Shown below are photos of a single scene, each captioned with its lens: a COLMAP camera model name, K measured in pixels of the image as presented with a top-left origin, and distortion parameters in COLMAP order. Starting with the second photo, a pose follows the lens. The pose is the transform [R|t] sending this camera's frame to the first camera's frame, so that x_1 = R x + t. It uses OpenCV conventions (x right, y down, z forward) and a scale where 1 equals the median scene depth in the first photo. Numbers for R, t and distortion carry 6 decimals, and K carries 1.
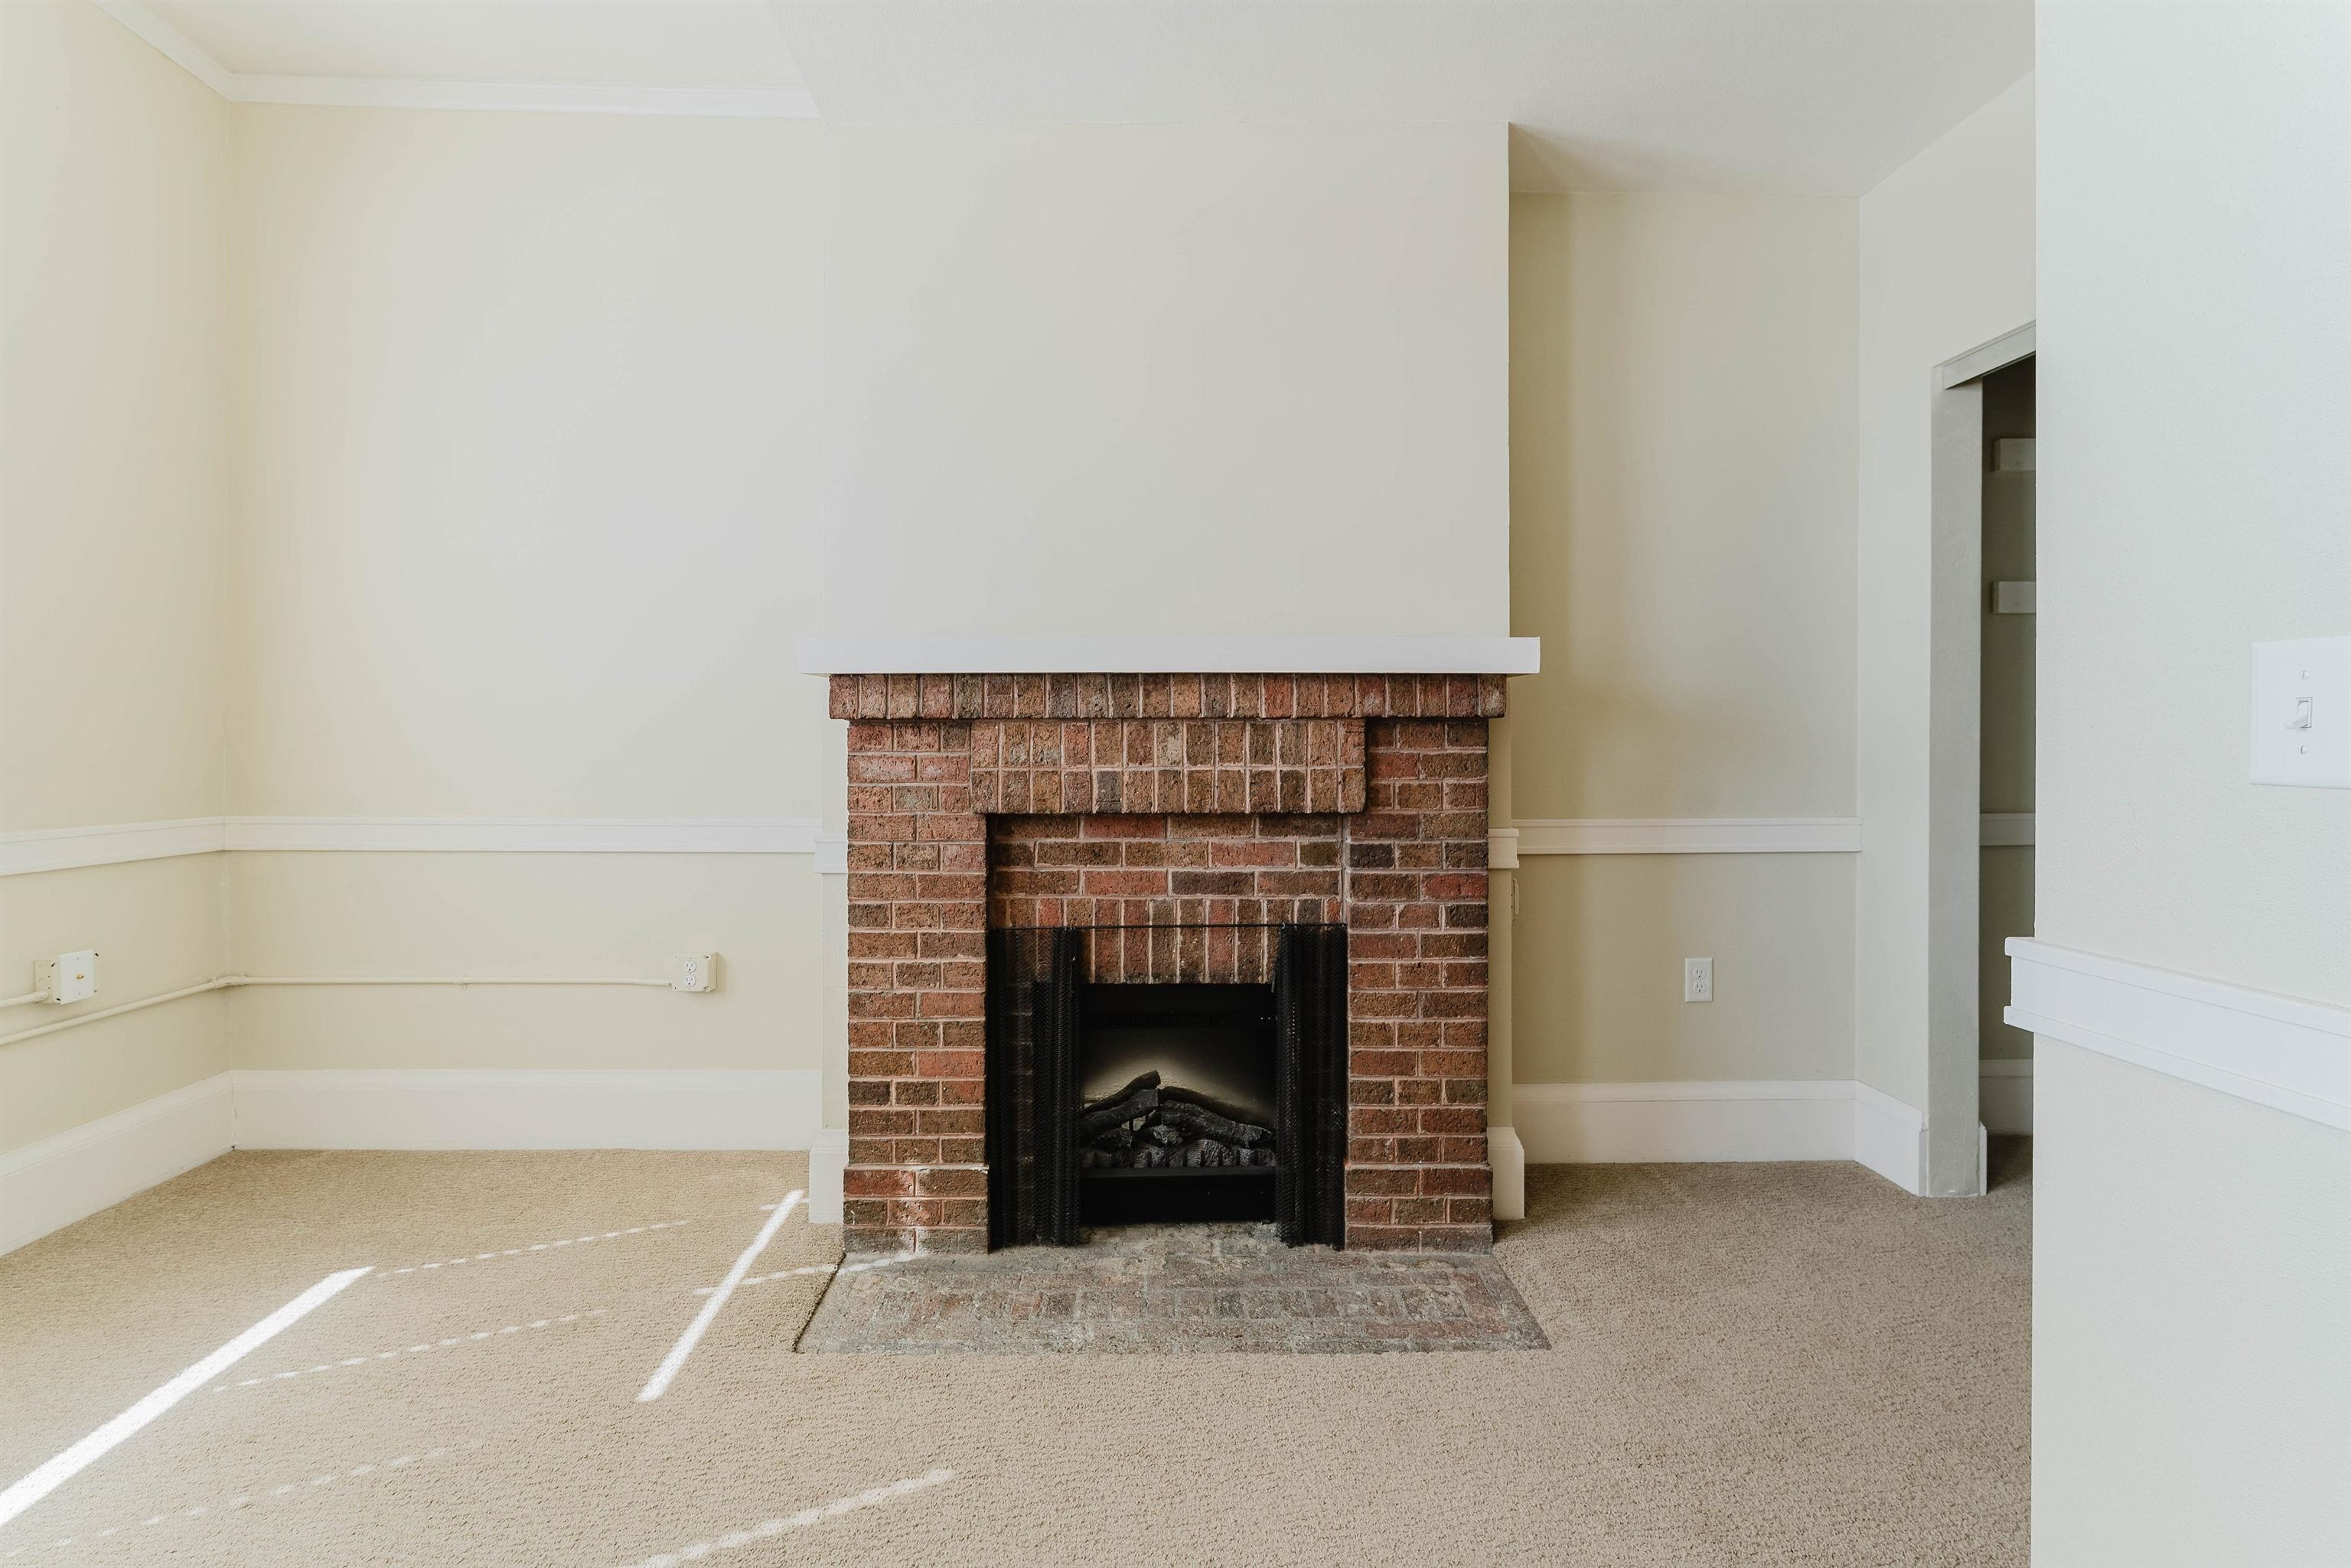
lens RADIAL K [[951.5, 0, 1165.4], [0, 951.5, 759.4], [0, 0, 1]] dist [-0.000345, 0.000036]
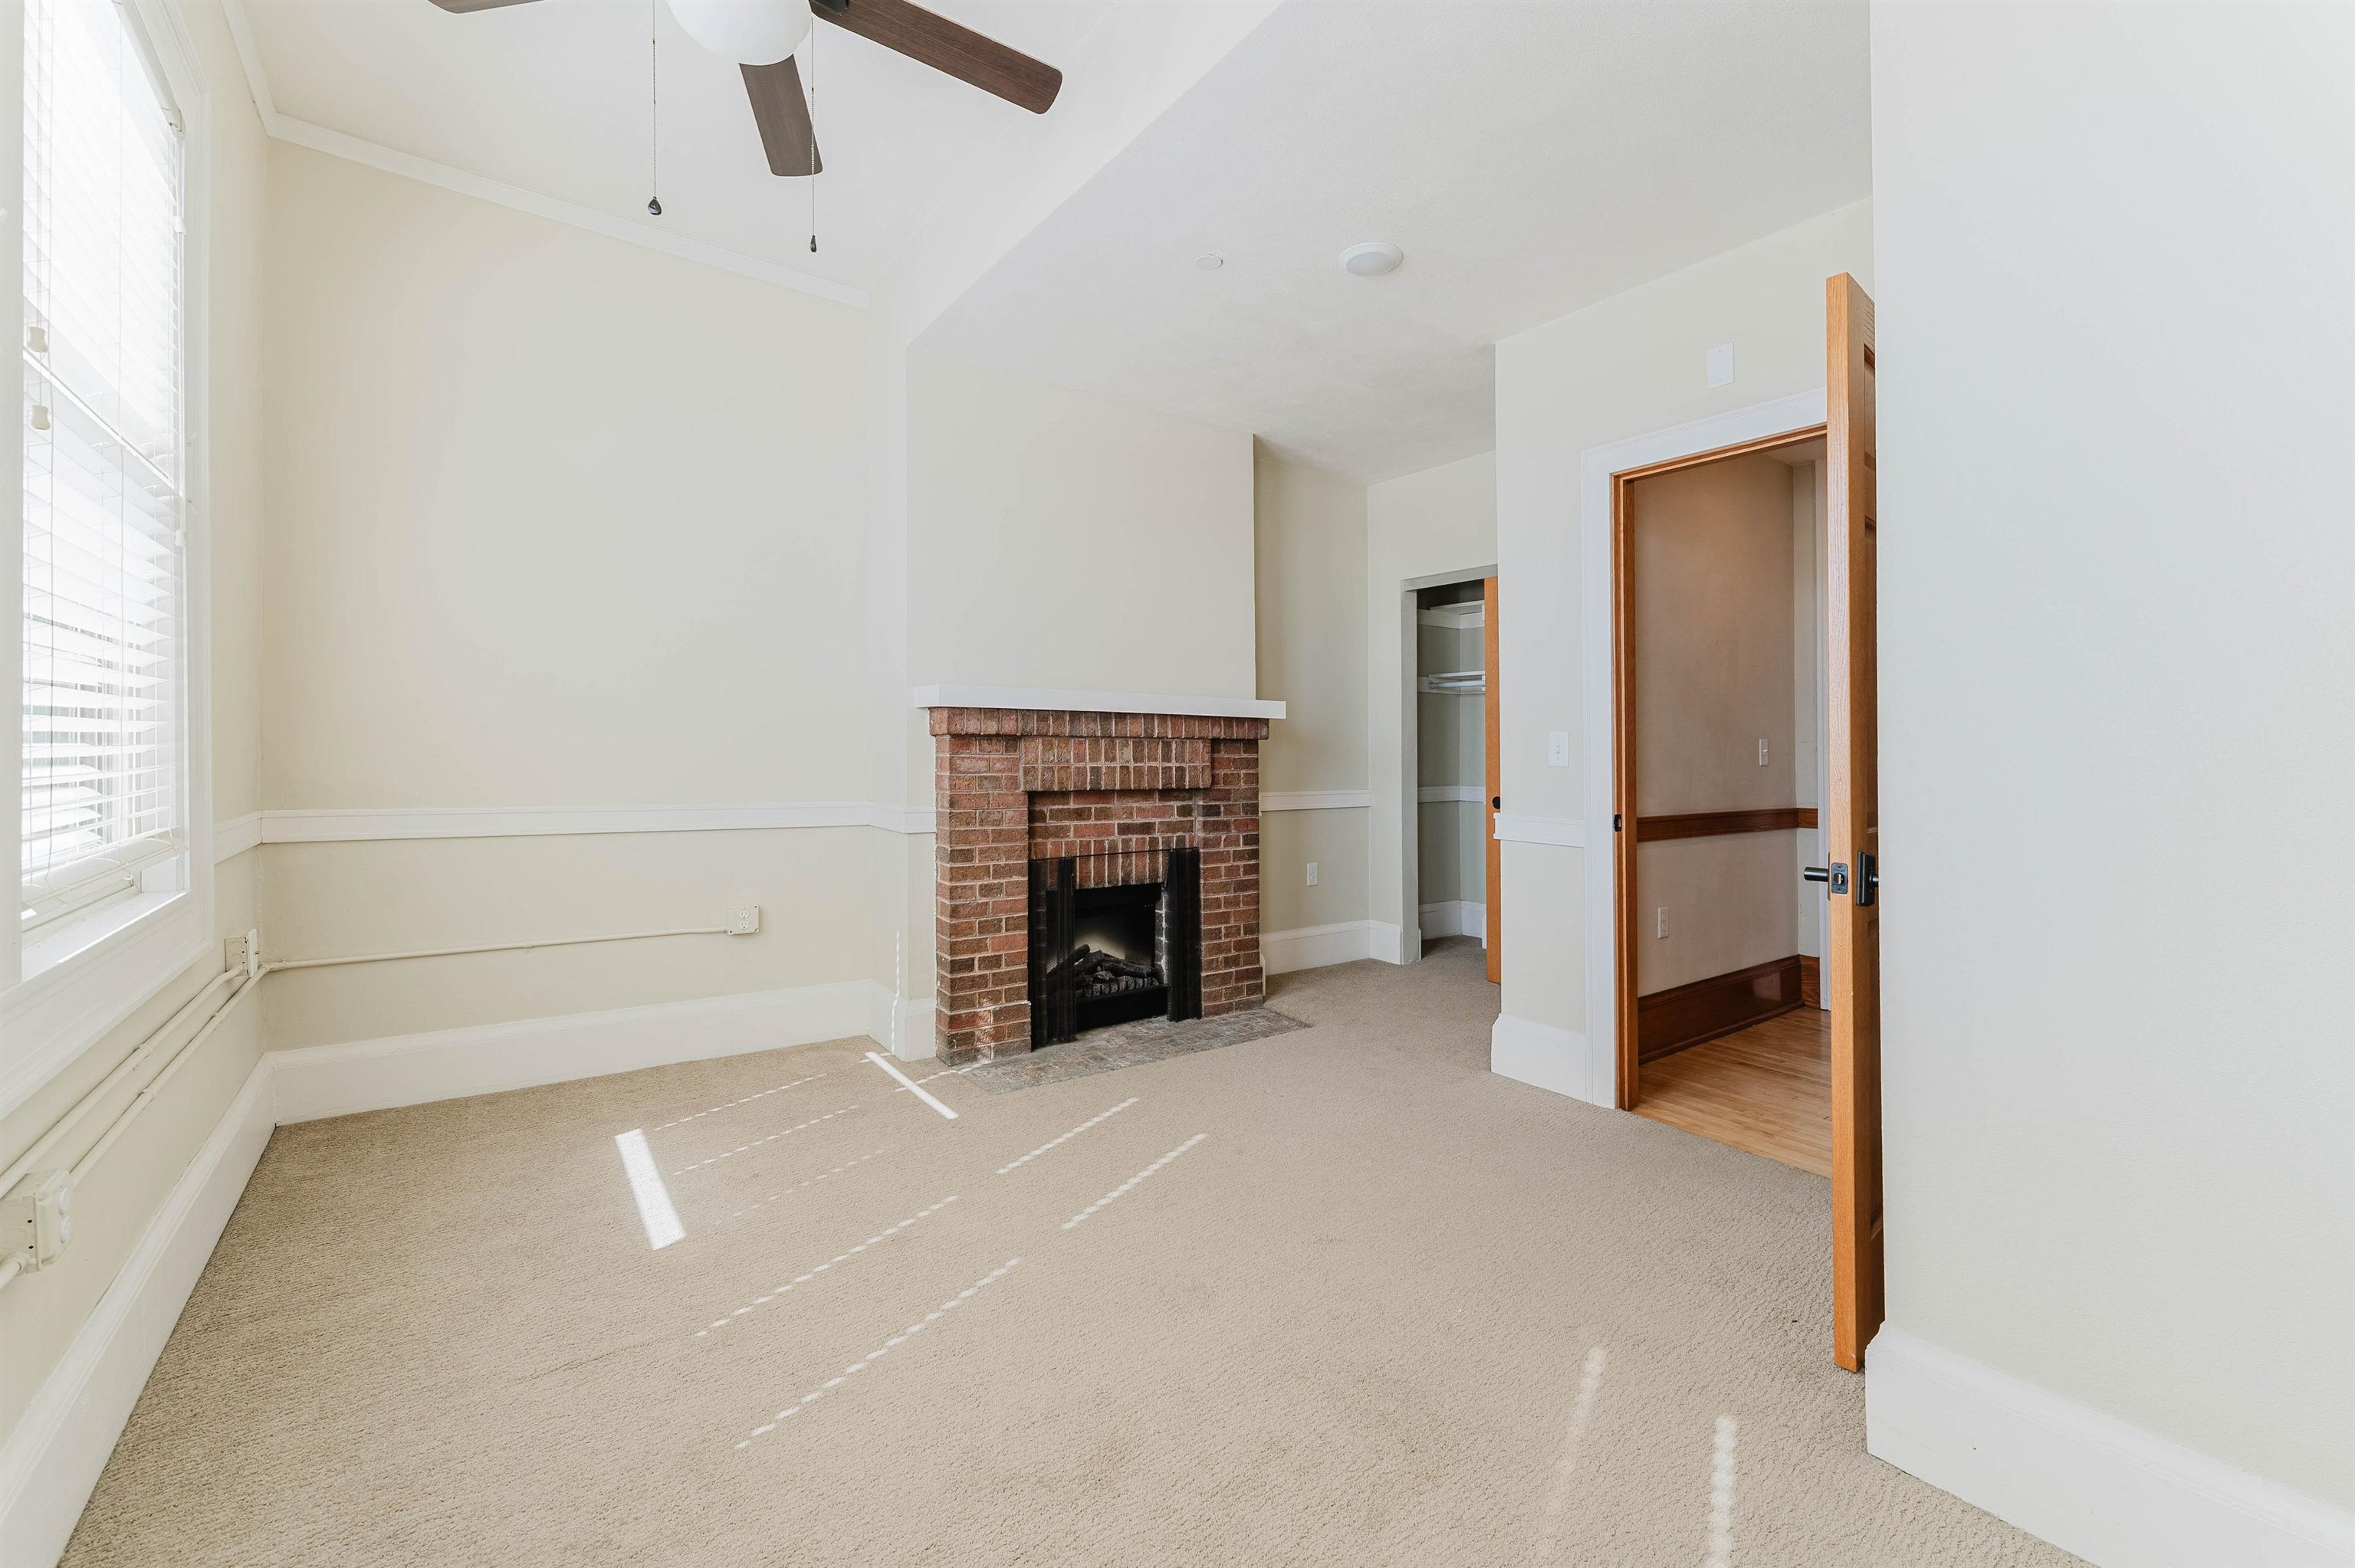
lens RADIAL K [[951.1, 0, 1185.3], [0, 951.1, 733.2], [0, 0, 1]] dist [0.000279, -0.000005]
pose [[0.822478, 0.019237, 0.568471, -0.924145], [-0.002208, 0.999528, -0.030629, 0.004482], [-0.568792, 0.023937, 0.822133, -0.552741]]
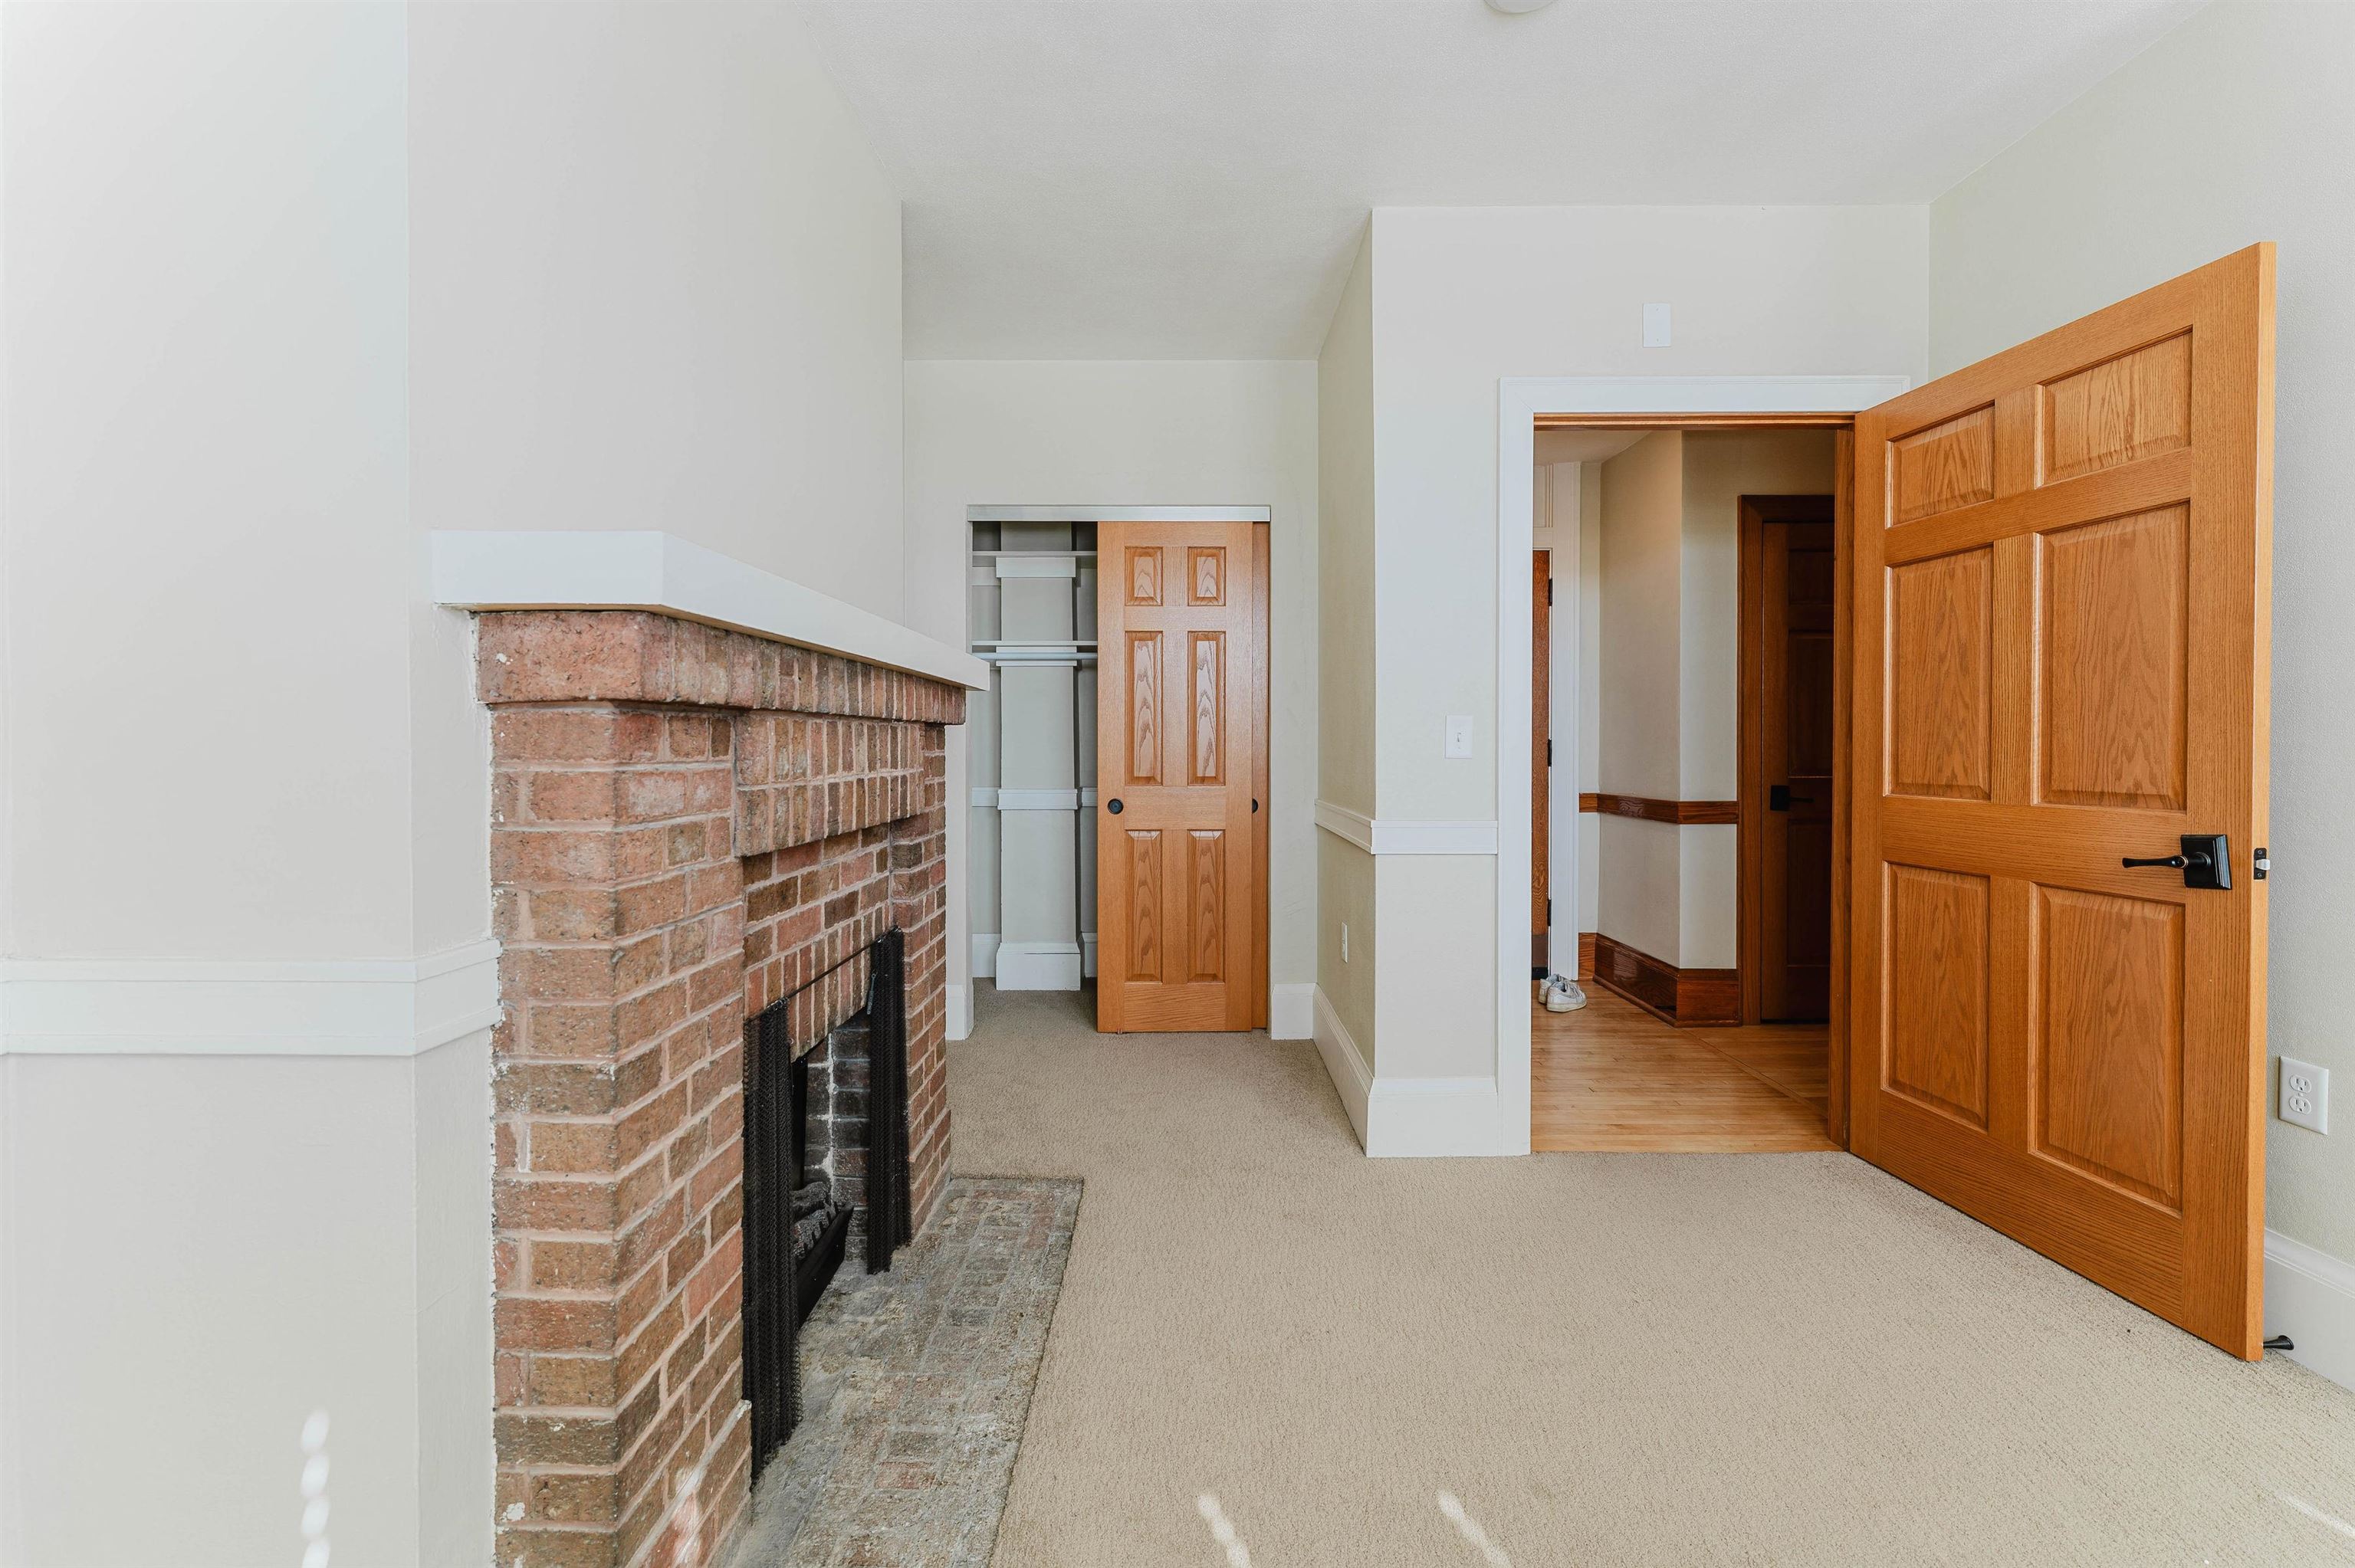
lens RADIAL K [[953.0, 0, 1167.3], [0, 953.0, 759.3], [0, 0, 1]] dist [-0.000345, 0.000036]
pose [[0.029646, -0.013153, 0.999474, -0.827729], [0.007480, 0.999888, 0.012936, -0.015049], [-0.999532, 0.007093, 0.029741, 0.694558]]
